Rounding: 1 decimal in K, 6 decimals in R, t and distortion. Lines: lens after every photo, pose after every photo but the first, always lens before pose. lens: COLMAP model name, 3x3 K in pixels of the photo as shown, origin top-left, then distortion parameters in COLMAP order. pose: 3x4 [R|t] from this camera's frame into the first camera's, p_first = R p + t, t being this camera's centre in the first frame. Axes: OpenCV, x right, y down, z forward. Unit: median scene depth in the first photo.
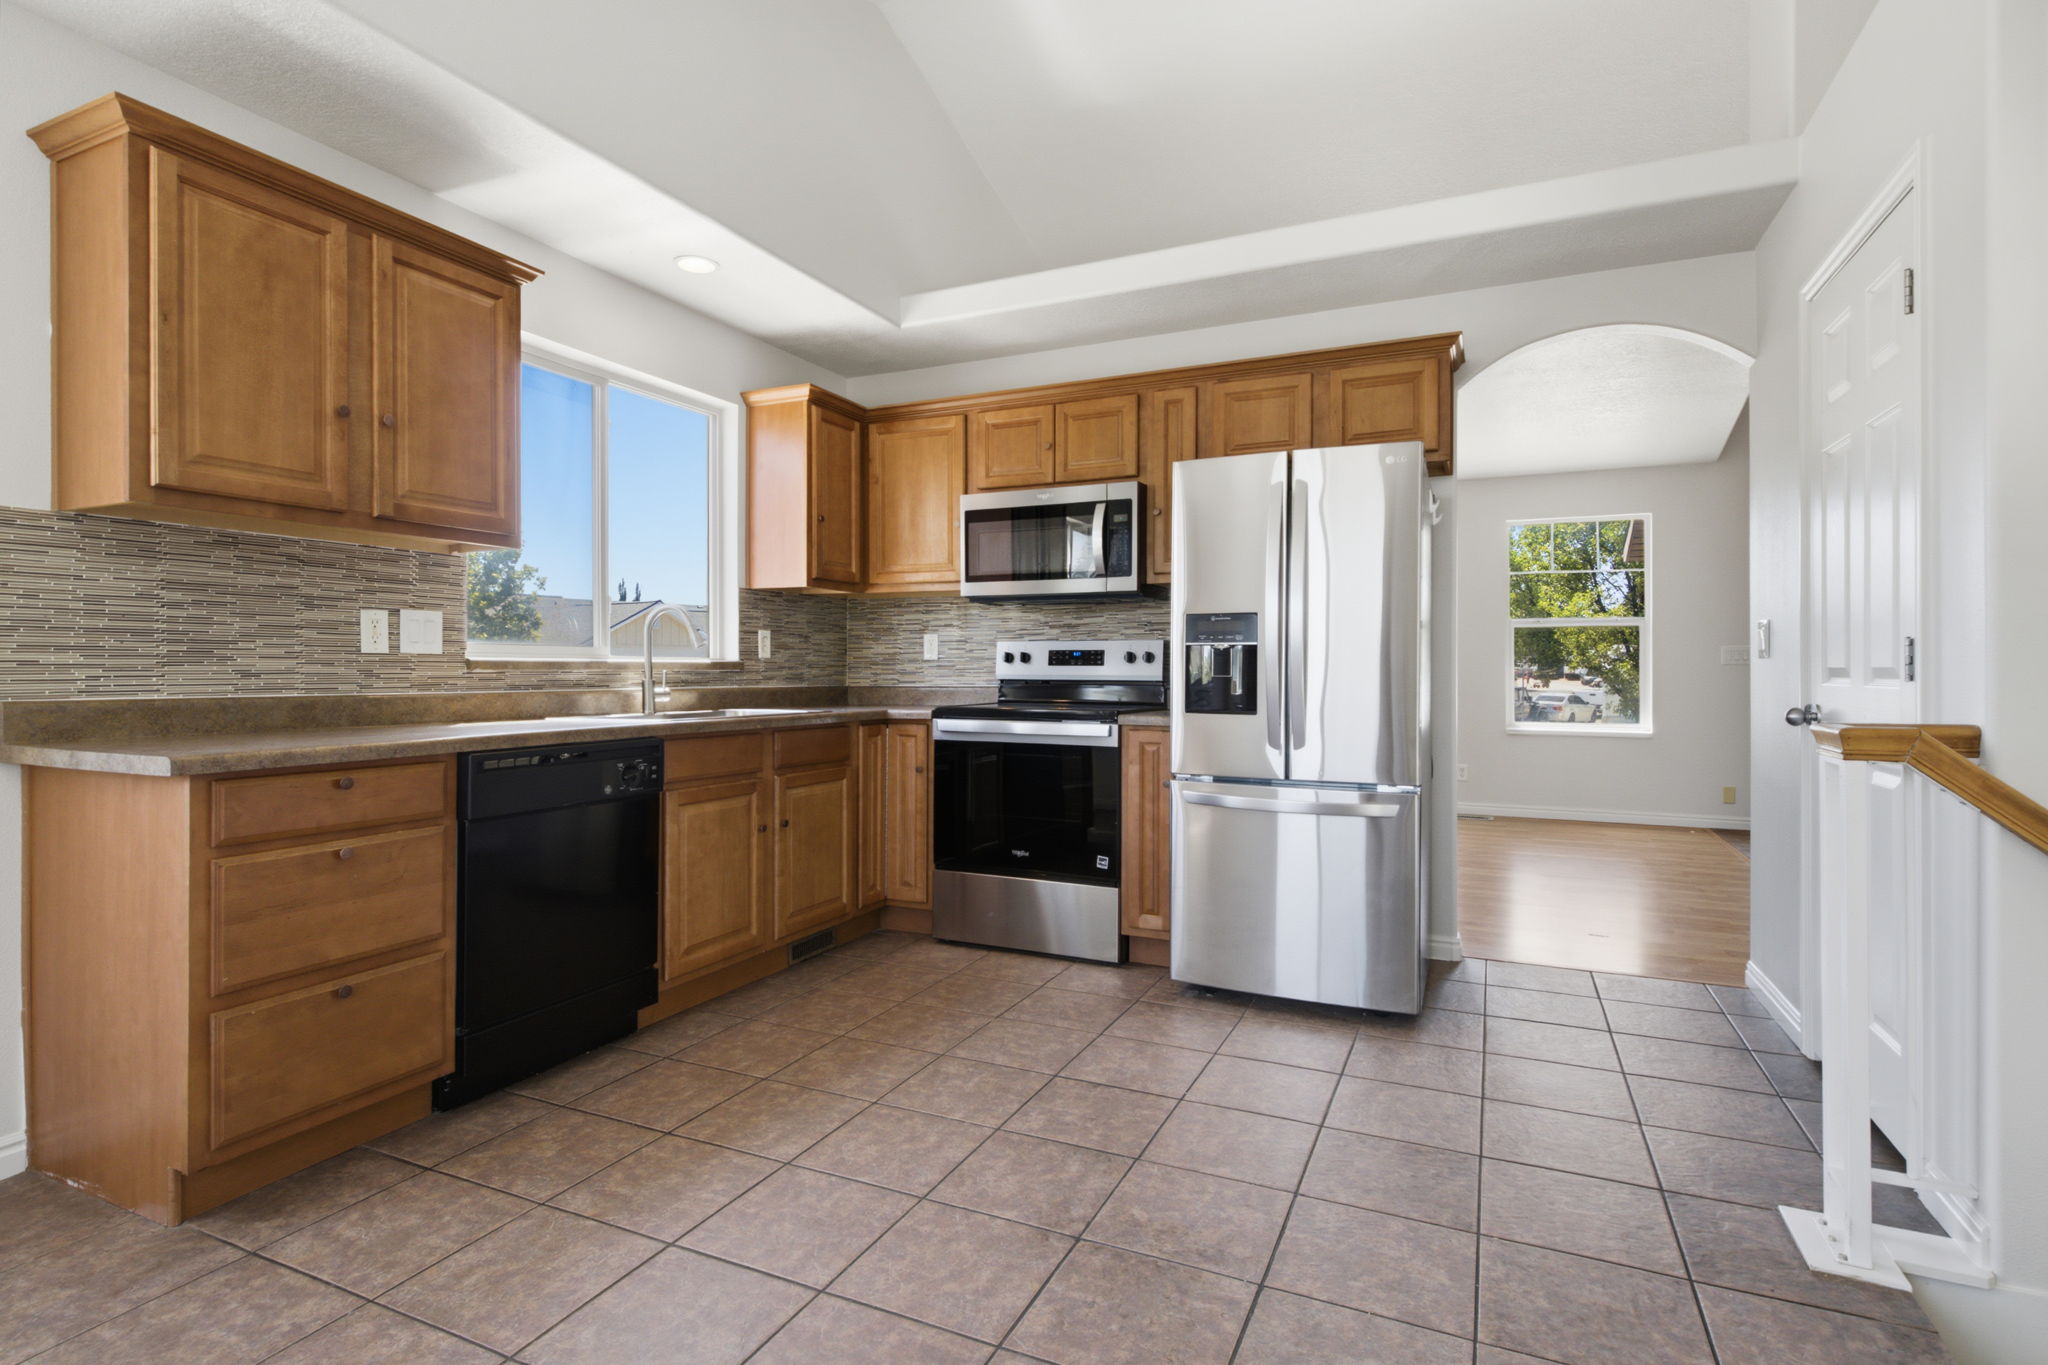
lens RADIAL K [[1016.6, 0, 1014.8], [0, 1016.6, 669.2], [0, 0, 1]] dist [0.007741, -0.000217]
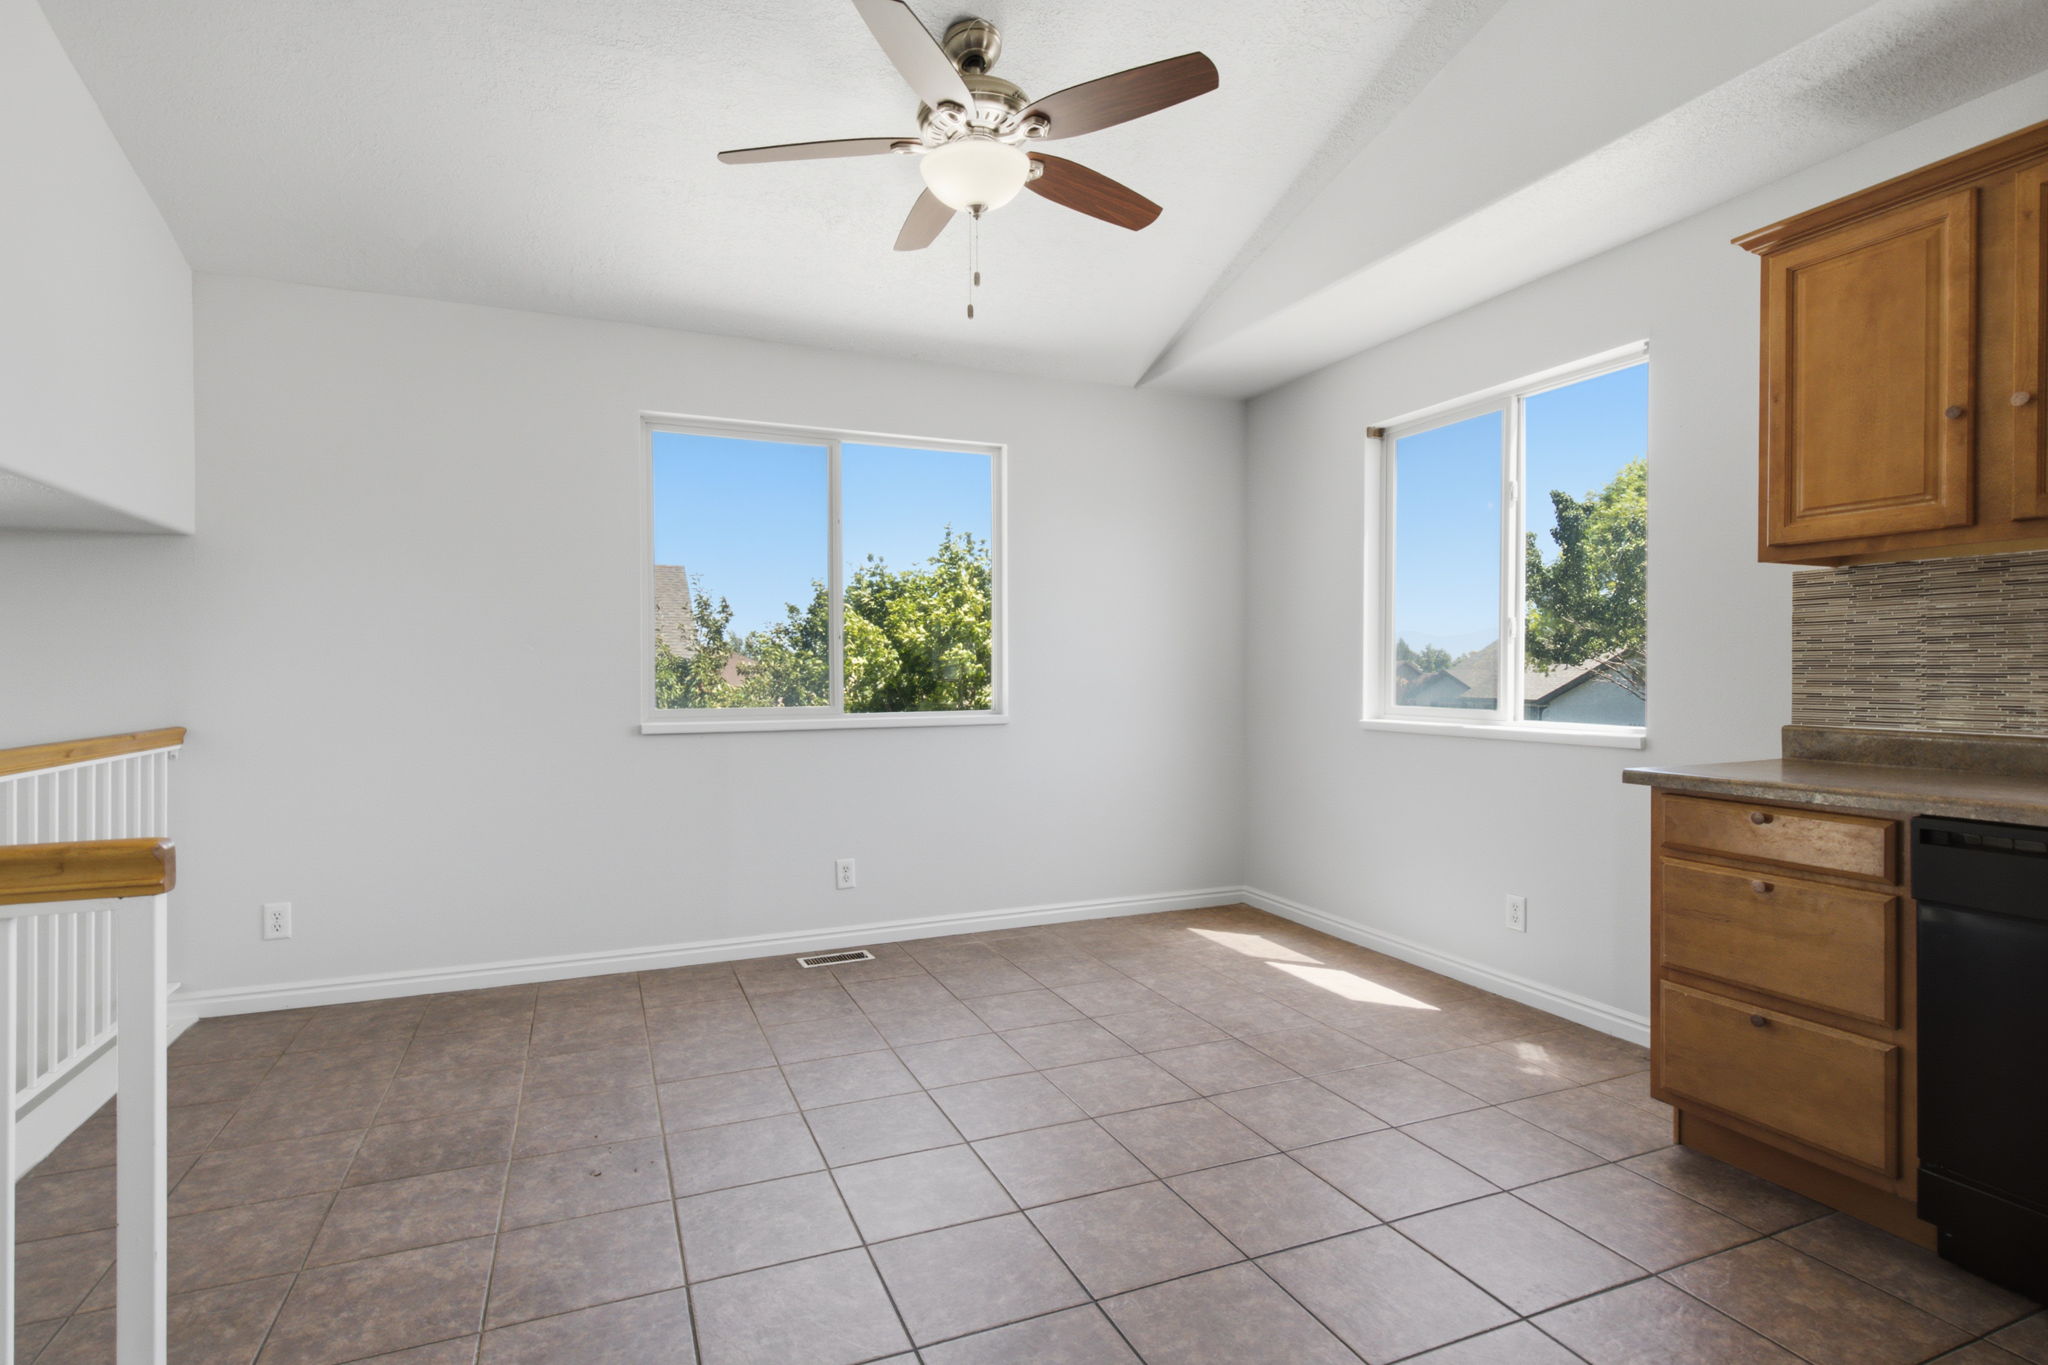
lens RADIAL K [[1016.6, 0, 1014.8], [0, 1016.6, 669.2], [0, 0, 1]] dist [0.007741, -0.000217]
pose [[-0.669080, -0.004296, -0.743178, 0.544714], [-0.002848, 0.999991, -0.003217, -0.028257], [0.743185, -0.000036, -0.669086, 1.014796]]
